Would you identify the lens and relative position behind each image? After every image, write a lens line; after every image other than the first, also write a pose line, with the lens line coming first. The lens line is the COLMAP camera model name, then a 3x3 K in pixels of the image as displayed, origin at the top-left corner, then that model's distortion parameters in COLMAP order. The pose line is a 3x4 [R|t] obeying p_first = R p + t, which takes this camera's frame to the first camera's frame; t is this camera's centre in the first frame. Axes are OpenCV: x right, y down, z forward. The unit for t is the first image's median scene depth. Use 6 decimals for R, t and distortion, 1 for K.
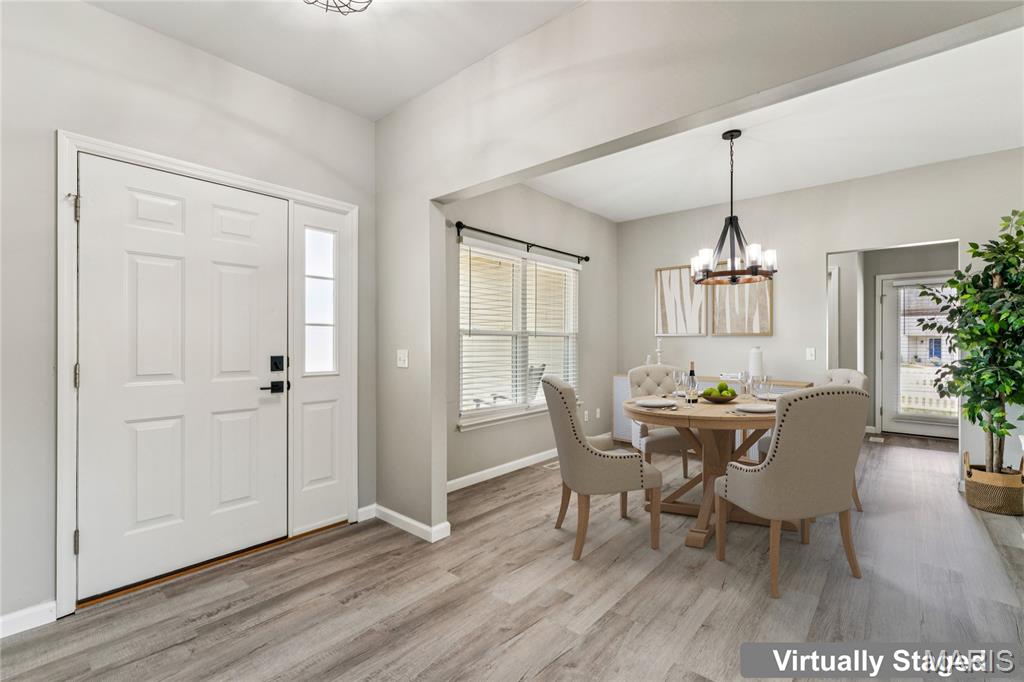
lens RADIAL K [[451.6, 0, 515.4], [0, 451.6, 340.1], [0, 0, 1]] dist [-0.002711, -0.000640]
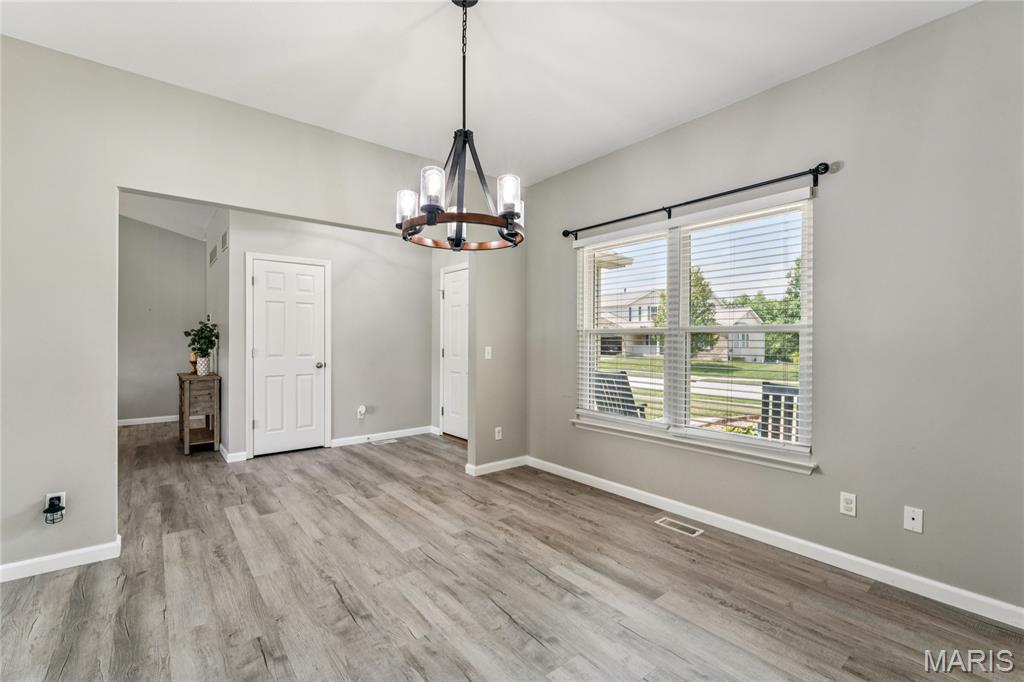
lens RADIAL K [[451.6, 0, 512.9], [0, 451.6, 343.0], [0, 0, 1]] dist [-0.002711, -0.000640]
pose [[-0.184997, 0.003389, -0.982733, 1.093108], [0.002015, 0.999993, 0.003070, 0.003545], [0.982737, -0.001412, -0.185003, 1.221954]]
